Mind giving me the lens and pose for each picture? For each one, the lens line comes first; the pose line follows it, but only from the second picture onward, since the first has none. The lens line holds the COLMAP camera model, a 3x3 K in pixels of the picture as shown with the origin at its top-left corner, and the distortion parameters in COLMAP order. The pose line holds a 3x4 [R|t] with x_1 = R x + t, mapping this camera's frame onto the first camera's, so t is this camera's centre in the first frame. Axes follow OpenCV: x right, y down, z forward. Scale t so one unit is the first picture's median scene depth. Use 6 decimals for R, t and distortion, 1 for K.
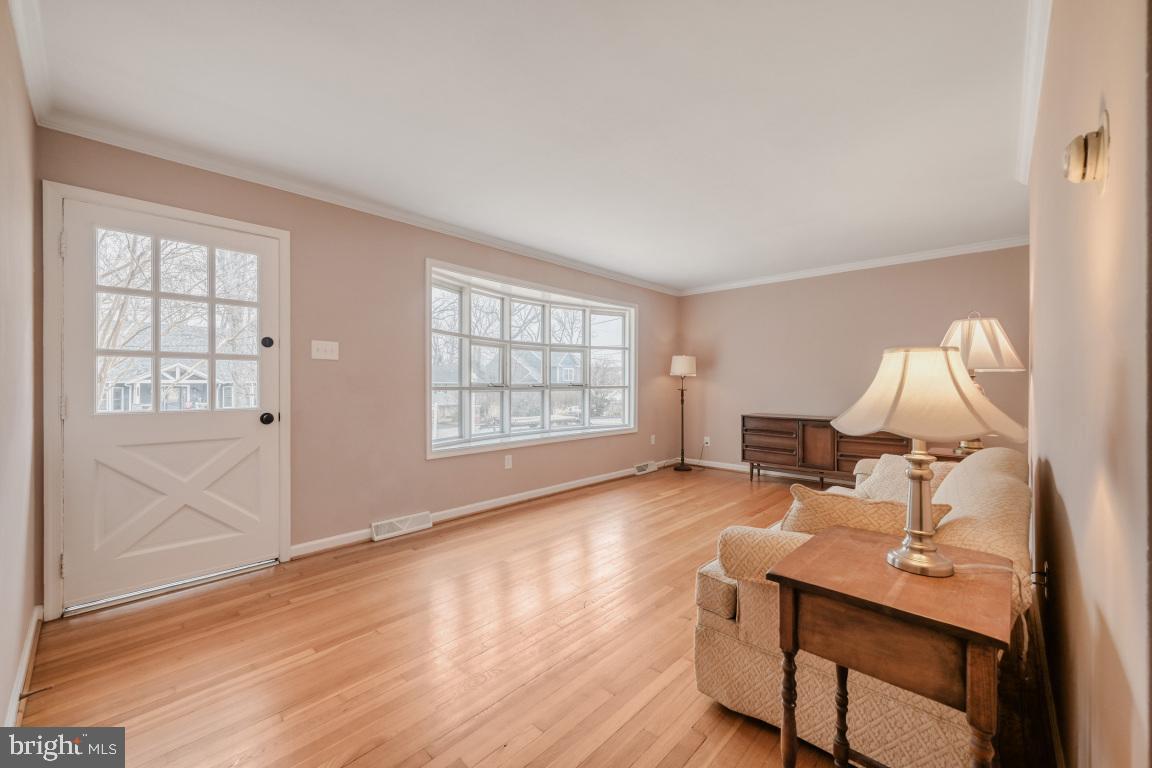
lens RADIAL K [[451.7, 0, 576.0], [0, 451.7, 384.0], [0, 0, 1]] dist [-0.000155, -0.000022]
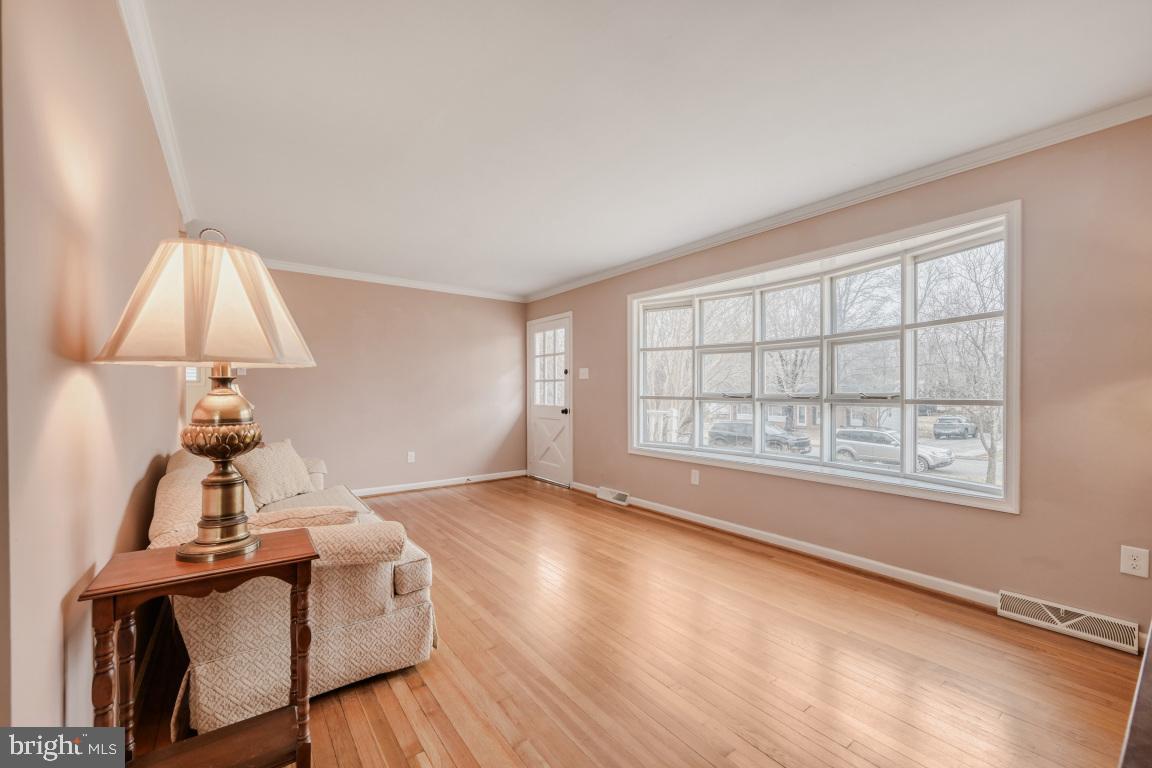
lens RADIAL K [[462.6, 0, 577.1], [0, 462.6, 393.5], [0, 0, 1]] dist [-0.000605, -0.000343]
pose [[-0.177203, 0.002220, -0.984172, 0.770231], [-0.001697, 0.999995, 0.002561, -0.003033], [0.984173, 0.002124, -0.177199, 0.853991]]
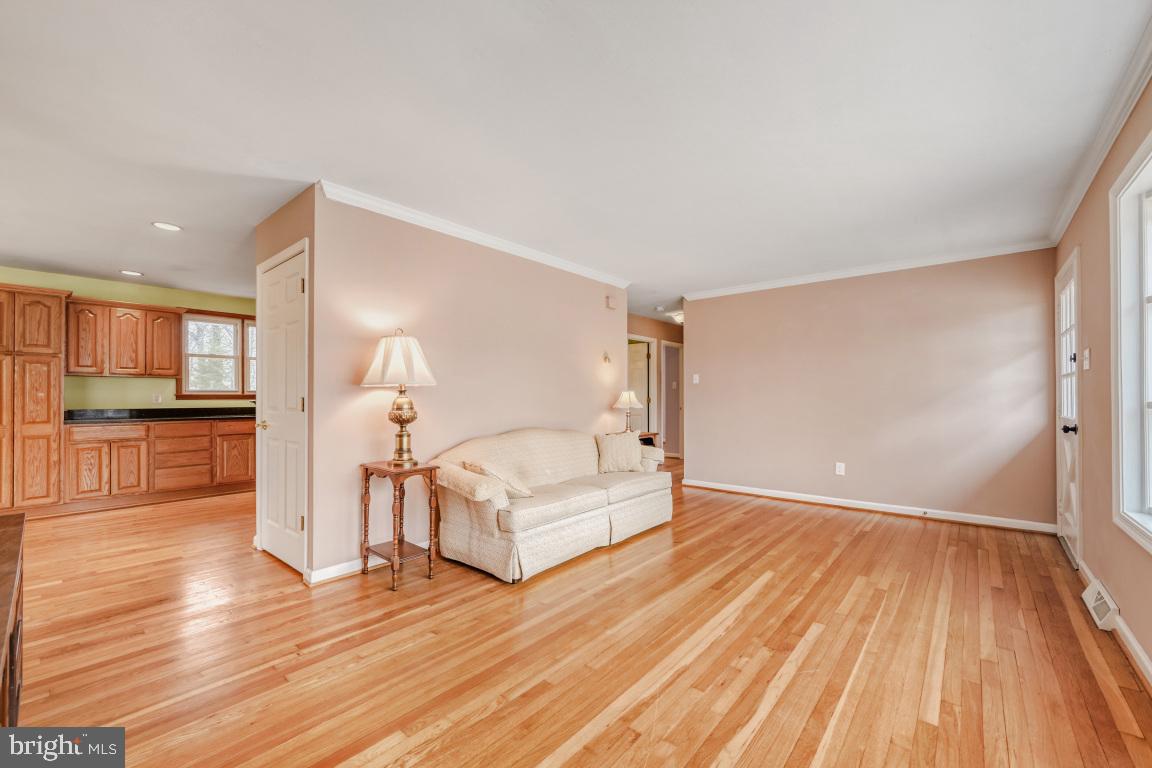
lens RADIAL K [[462.6, 0, 577.1], [0, 462.6, 393.5], [0, 0, 1]] dist [-0.000605, -0.000343]
pose [[-0.998632, 0.001160, -0.052282, 0.334981], [0.001496, 0.999978, -0.006392, -0.002324], [0.052273, -0.006462, -0.998612, 1.246565]]
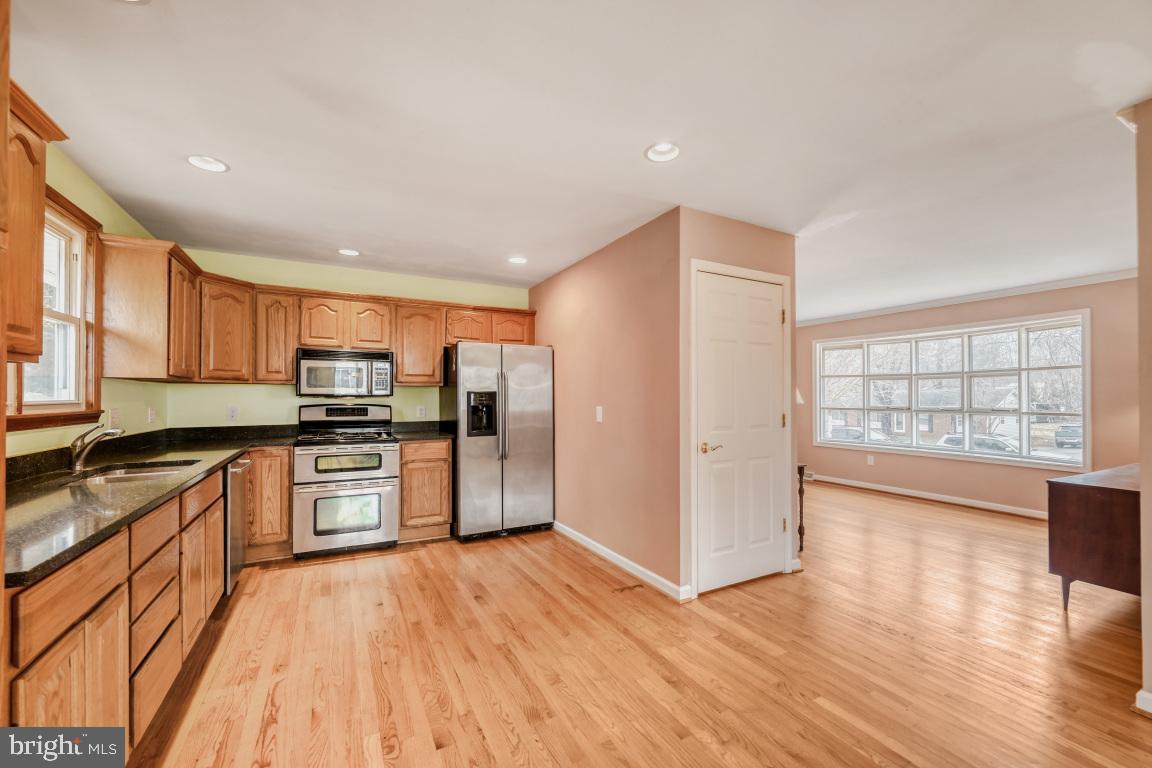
lens RADIAL K [[462.6, 0, 577.1], [0, 462.6, 393.5], [0, 0, 1]] dist [-0.000605, -0.000343]
pose [[-0.319386, -0.006763, -0.947601, 1.452346], [-0.001277, 0.999977, -0.006707, -0.030121], [0.947624, -0.000932, -0.319387, 0.530511]]
